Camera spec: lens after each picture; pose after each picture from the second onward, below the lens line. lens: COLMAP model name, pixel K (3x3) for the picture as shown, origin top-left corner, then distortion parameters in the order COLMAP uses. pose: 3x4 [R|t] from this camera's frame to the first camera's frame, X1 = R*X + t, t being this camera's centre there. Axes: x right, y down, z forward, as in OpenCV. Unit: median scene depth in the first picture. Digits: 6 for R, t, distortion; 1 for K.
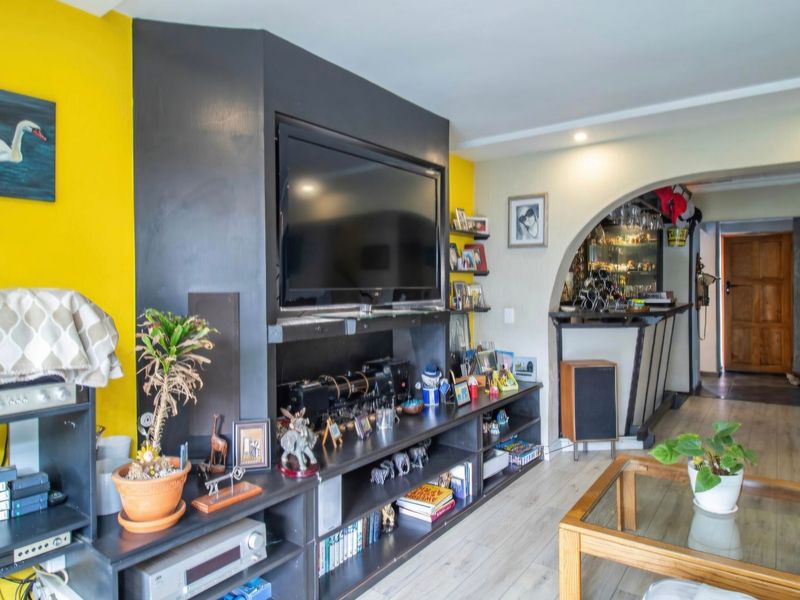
lens RADIAL K [[514.8, 0, 392.8], [0, 514.8, 288.9], [0, 0, 1]] dist [0.000866, -0.000797]
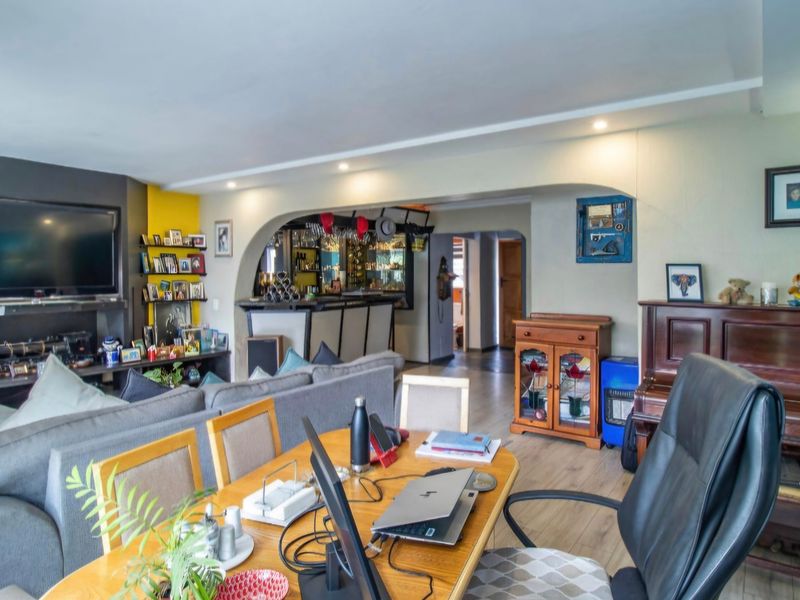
lens RADIAL K [[511.0, 0, 429.9], [0, 511.0, 282.8], [0, 0, 1]] dist [-0.003278, -0.005961]
pose [[0.998717, 0.000814, 0.050640, 0.761080], [-0.001220, 0.999967, 0.007980, -0.020278], [-0.050632, -0.008031, 0.998685, -0.451363]]
